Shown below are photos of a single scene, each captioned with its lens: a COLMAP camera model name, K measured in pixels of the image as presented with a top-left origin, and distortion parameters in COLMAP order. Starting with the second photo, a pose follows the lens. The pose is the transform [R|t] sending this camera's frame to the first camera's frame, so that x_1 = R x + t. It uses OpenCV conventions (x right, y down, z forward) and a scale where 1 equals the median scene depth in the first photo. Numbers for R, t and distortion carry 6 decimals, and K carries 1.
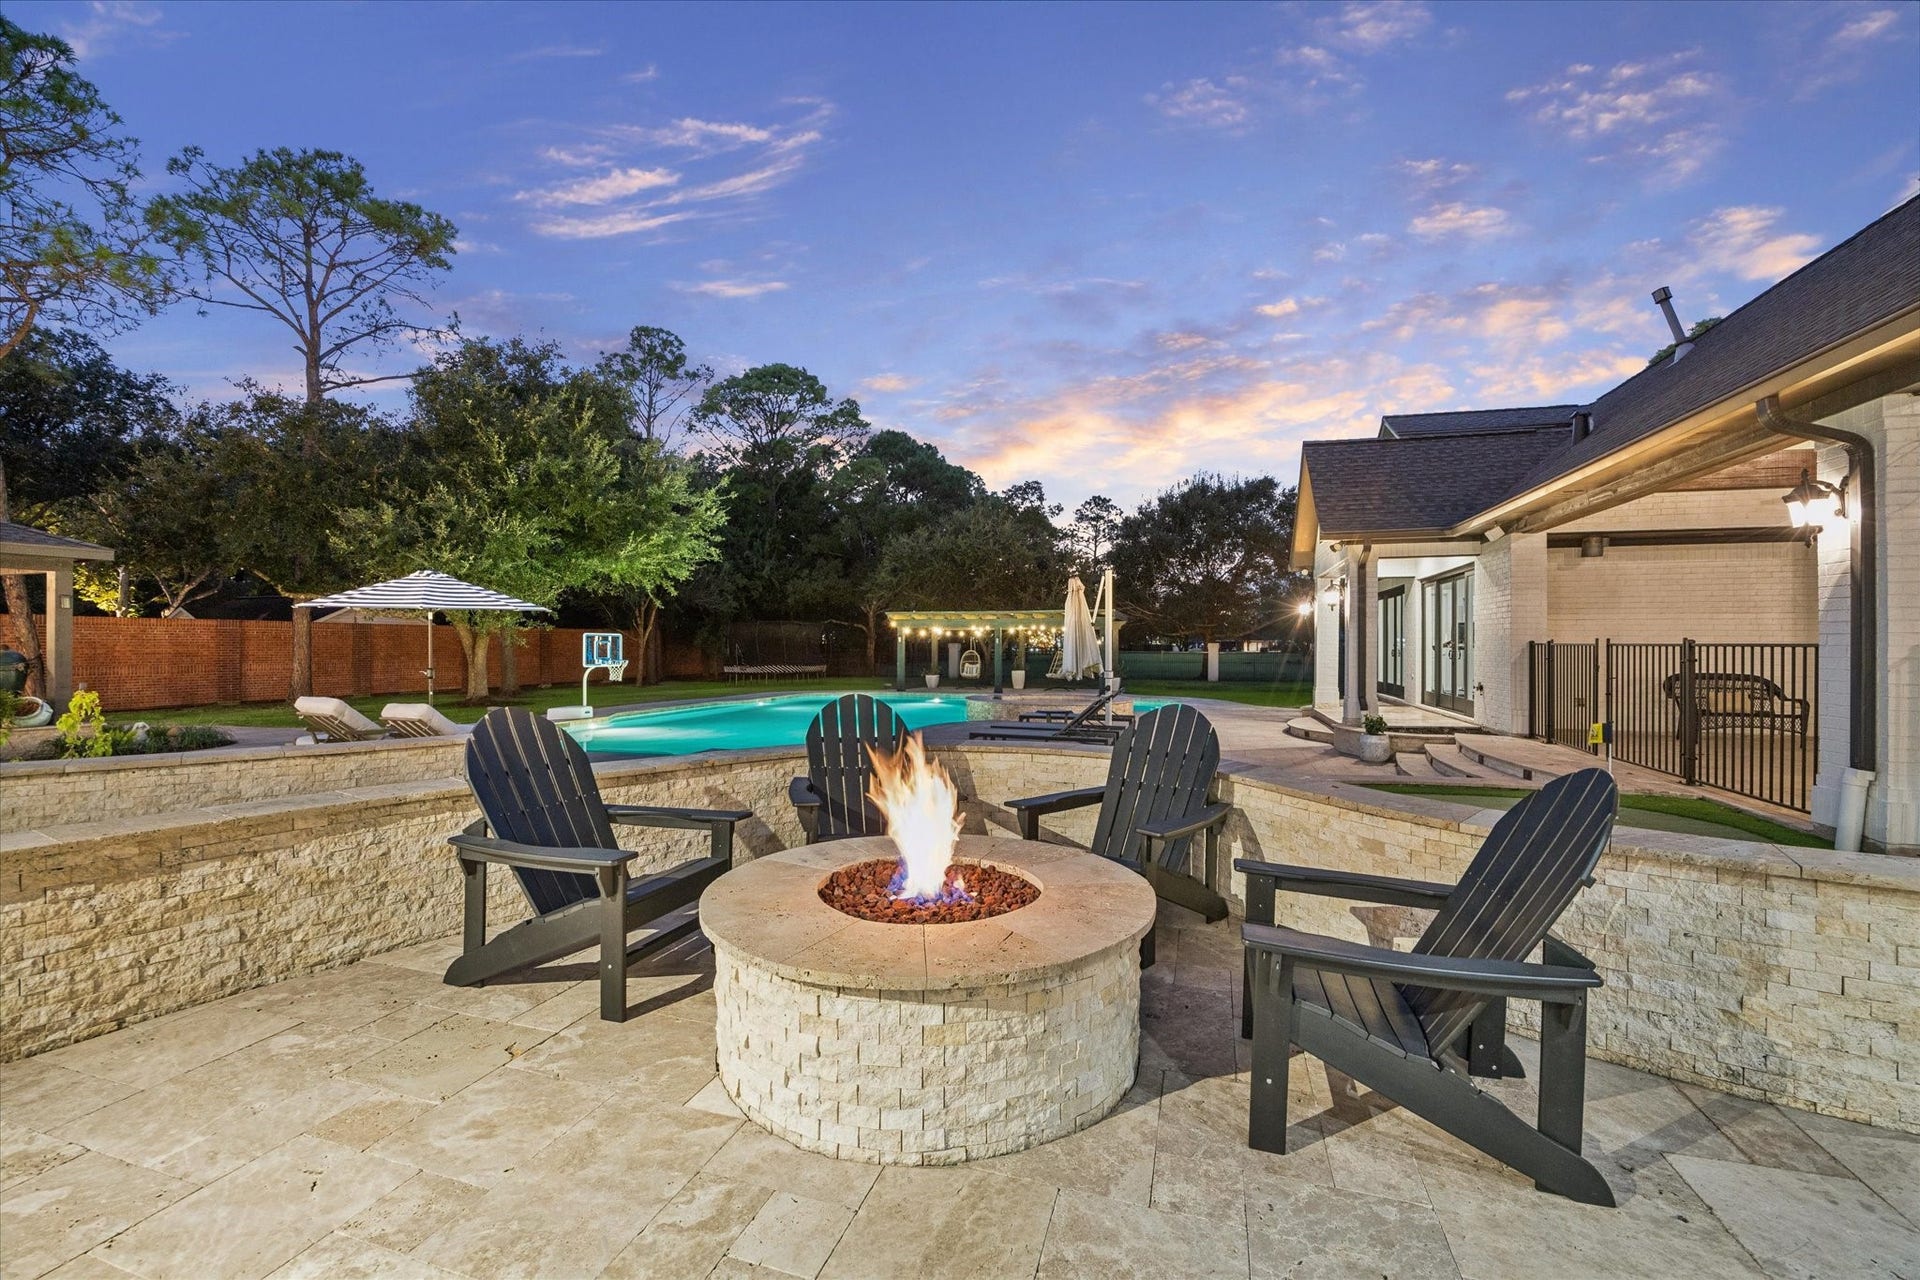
lens RADIAL K [[737.0, 0, 971.3], [0, 737.0, 638.1], [0, 0, 1]] dist [-0.001044, -0.000121]
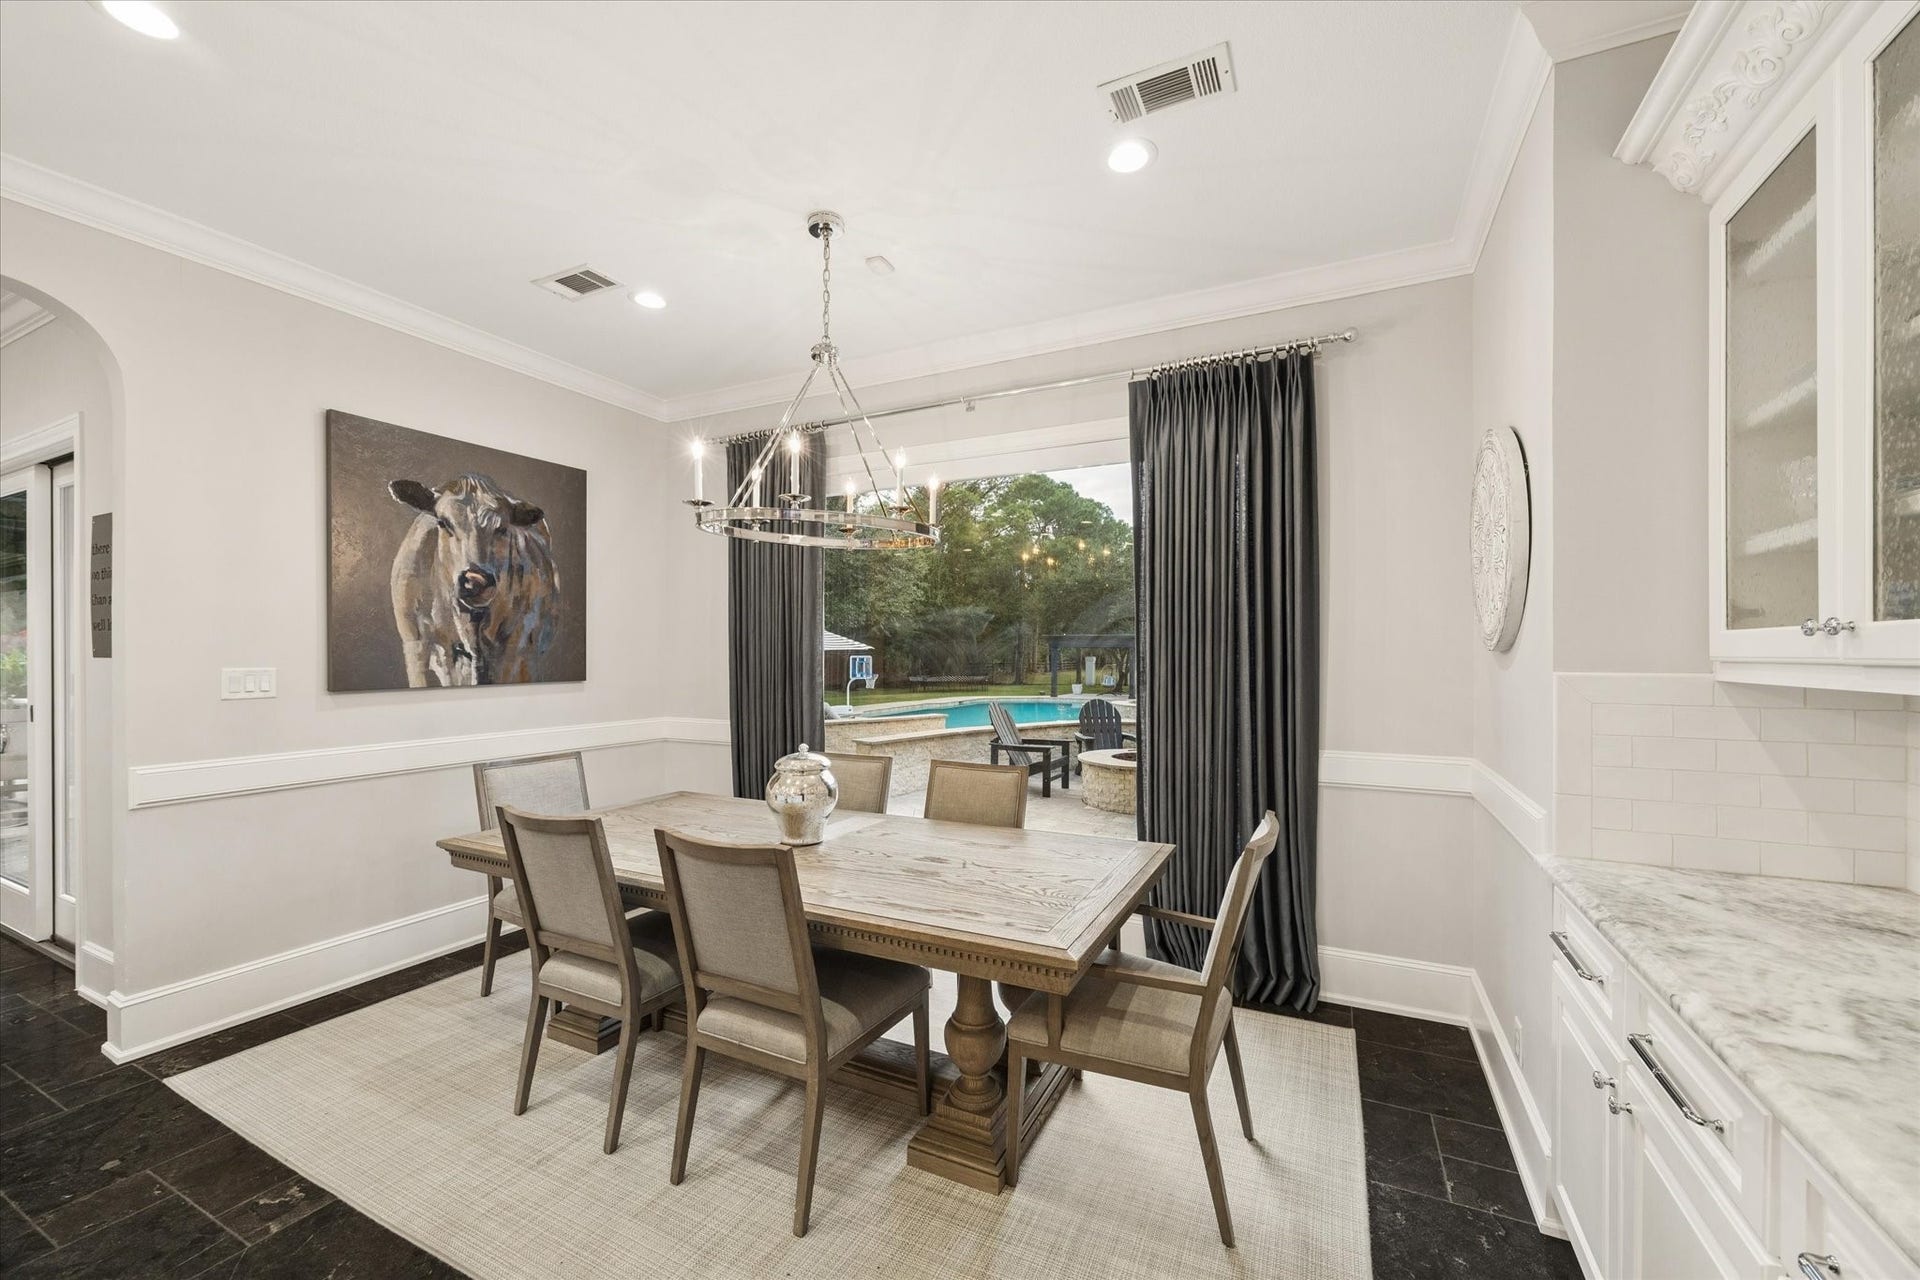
lens RADIAL K [[737.0, 0, 981.0], [0, 737.0, 652.1], [0, 0, 1]] dist [-0.001044, -0.000121]
pose [[0.989543, 0.000528, -0.144239, -0.030623], [0.001268, 0.999923, 0.012360, -0.018307], [0.144234, -0.012414, 0.989466, -0.240265]]
